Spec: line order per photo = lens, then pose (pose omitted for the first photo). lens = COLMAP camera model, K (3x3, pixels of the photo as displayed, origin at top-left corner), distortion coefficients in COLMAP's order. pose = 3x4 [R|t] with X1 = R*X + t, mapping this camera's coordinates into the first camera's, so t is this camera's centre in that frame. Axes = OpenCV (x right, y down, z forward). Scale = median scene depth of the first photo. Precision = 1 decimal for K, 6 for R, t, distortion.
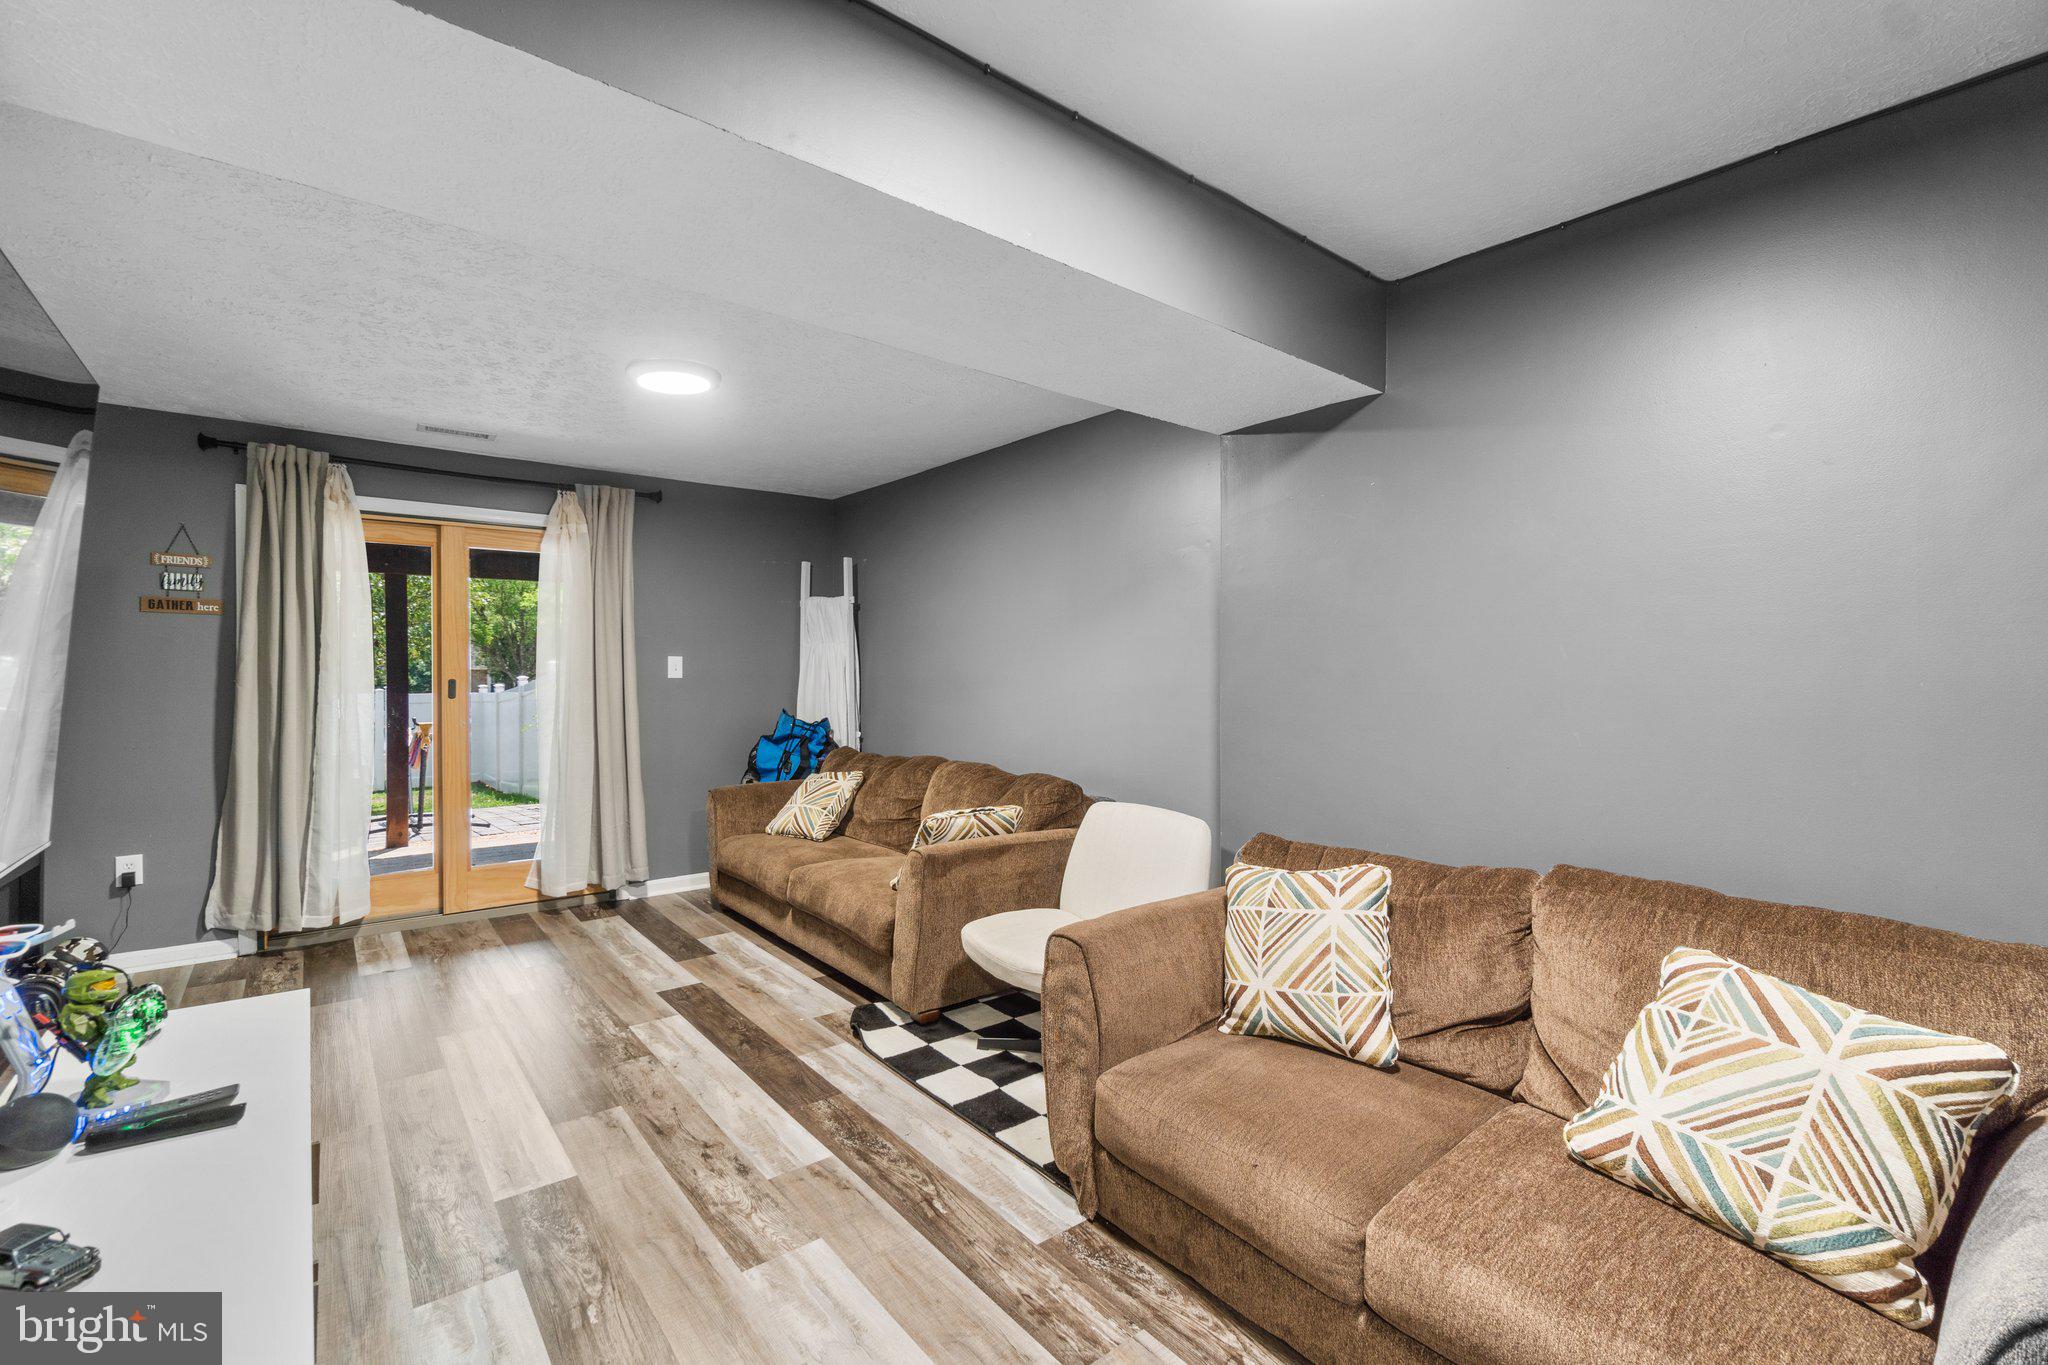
lens RADIAL K [[884.9, 0, 1018.6], [0, 884.9, 670.4], [0, 0, 1]] dist [-0.003634, 0.002447]
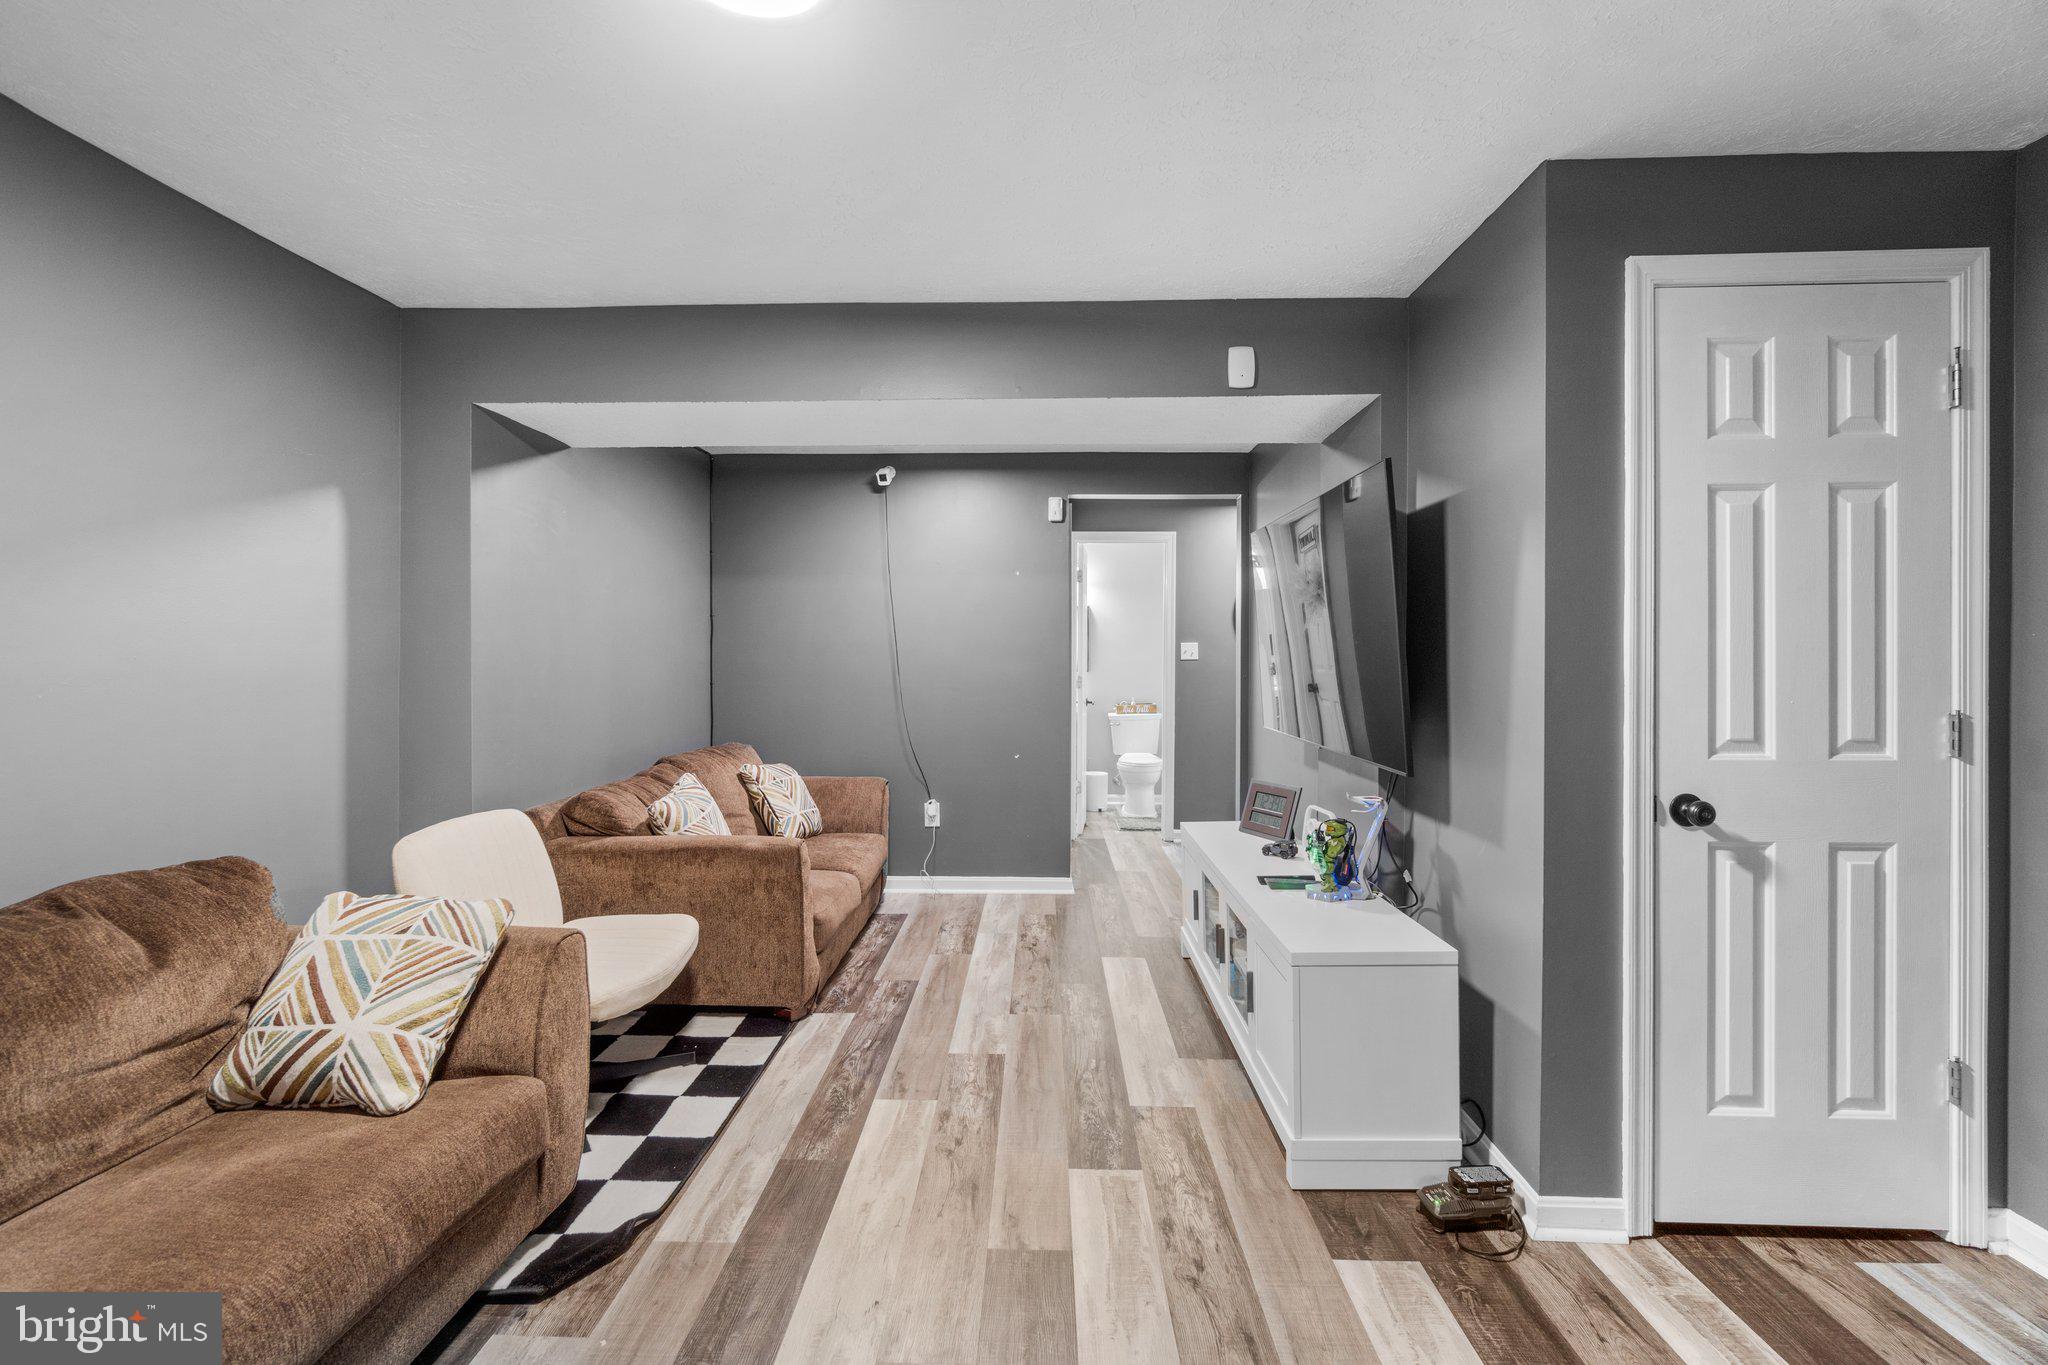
lens RADIAL K [[884.9, 0, 1014.7], [0, 884.9, 662.7], [0, 0, 1]] dist [-0.003634, 0.002447]
pose [[-0.759903, -0.007060, 0.649998, -0.666757], [-0.003821, 0.999972, 0.006394, 0.000260], [-0.650025, 0.002375, -0.759909, 1.092395]]
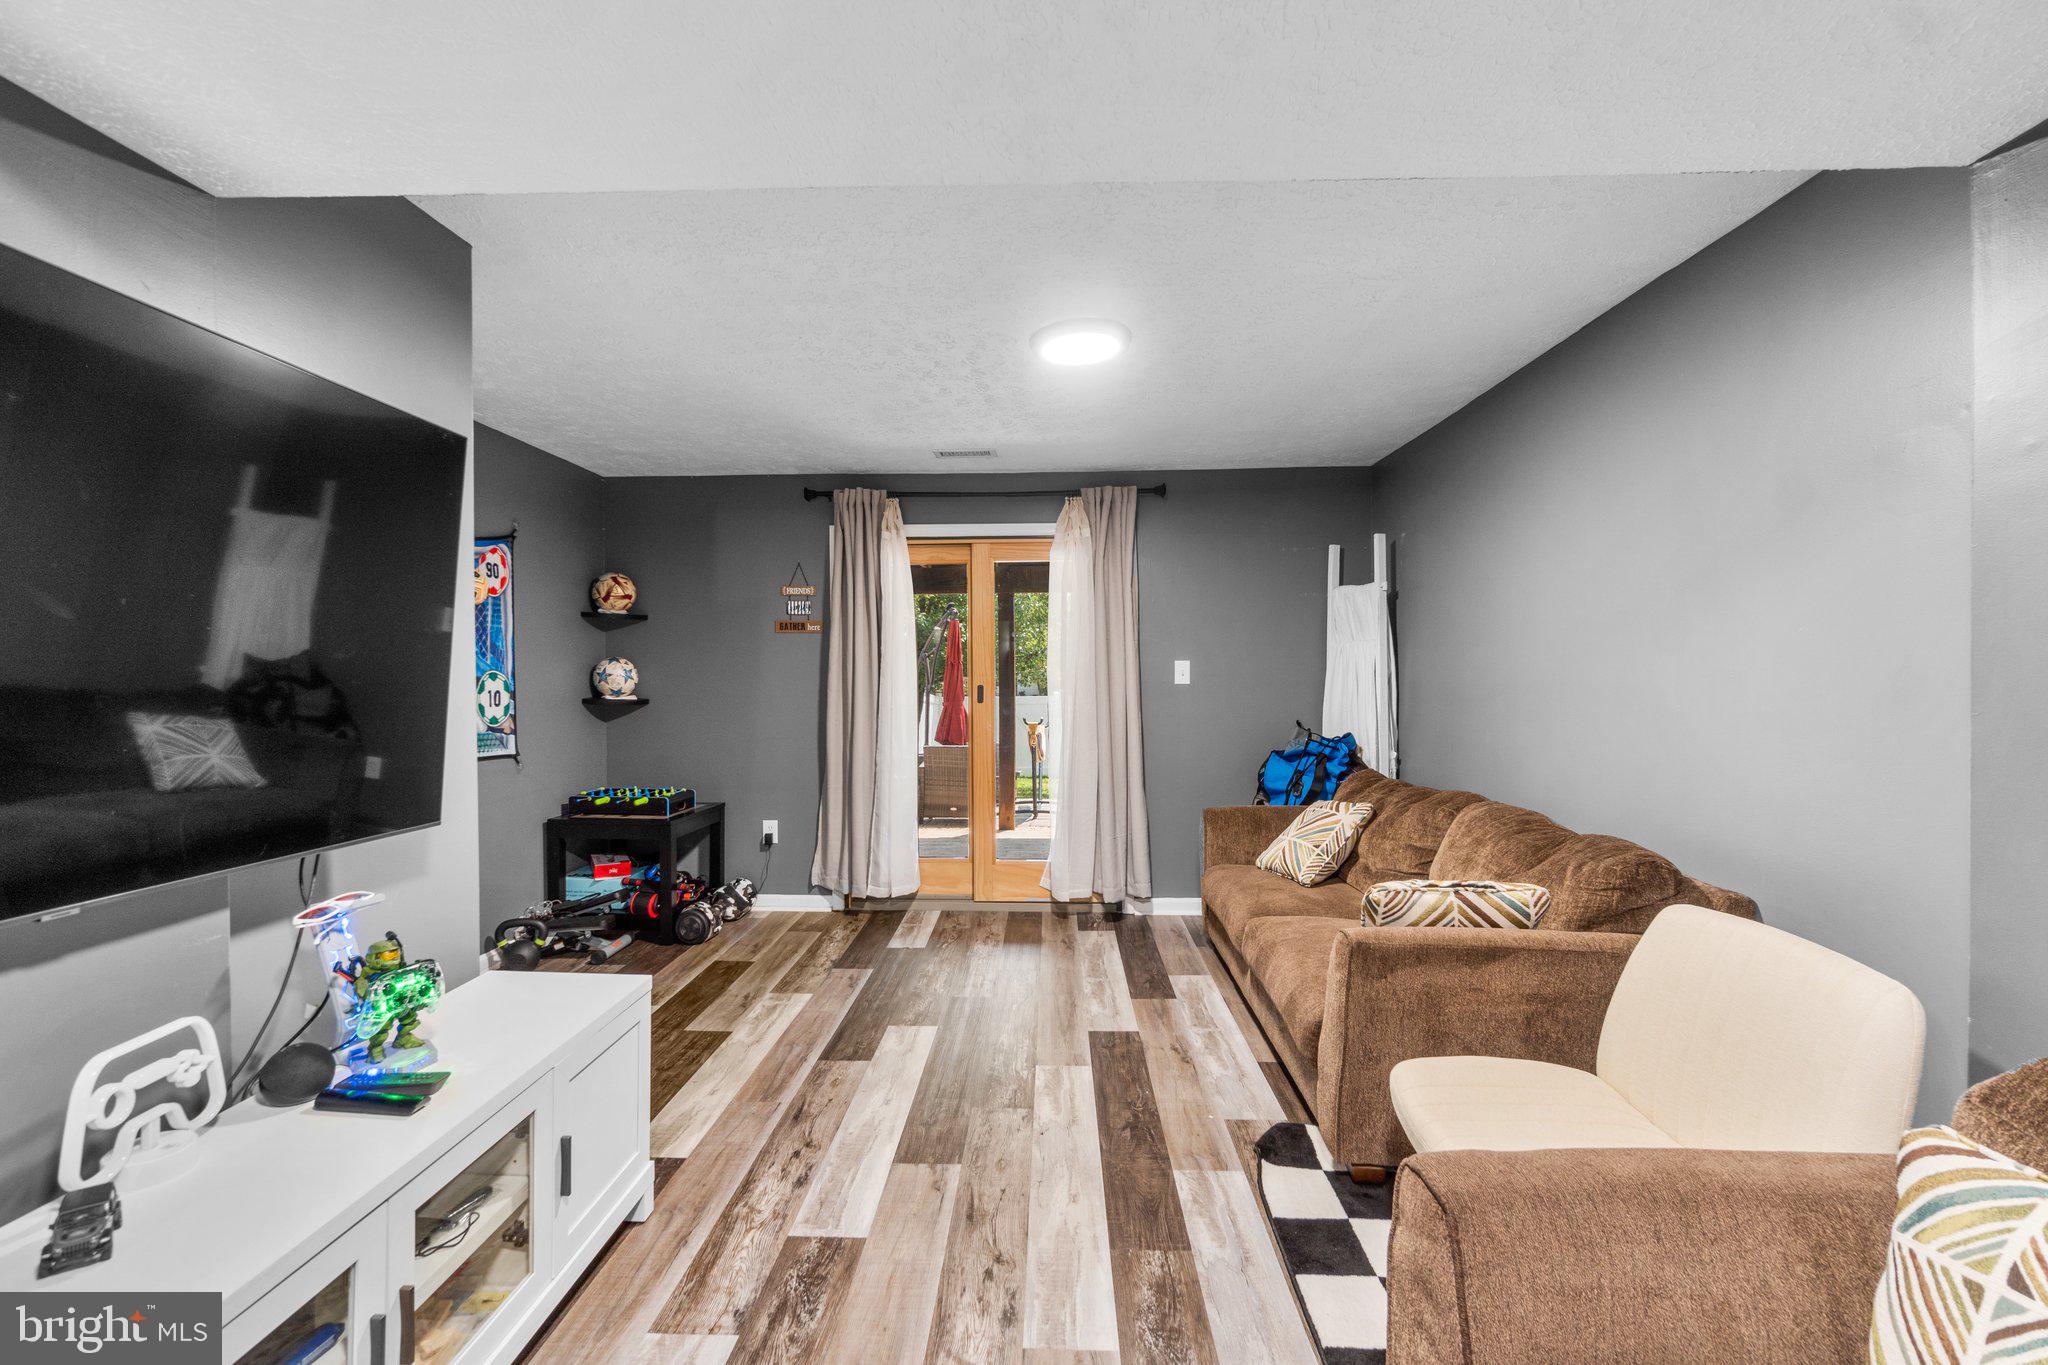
lens RADIAL K [[884.9, 0, 1020.4], [0, 884.9, 686.1], [0, 0, 1]] dist [-0.003634, 0.002447]
pose [[0.755382, 0.002566, -0.655280, 0.127219], [0.005687, 0.999929, 0.010472, -0.000003], [0.655260, -0.011637, 0.755314, 0.261642]]
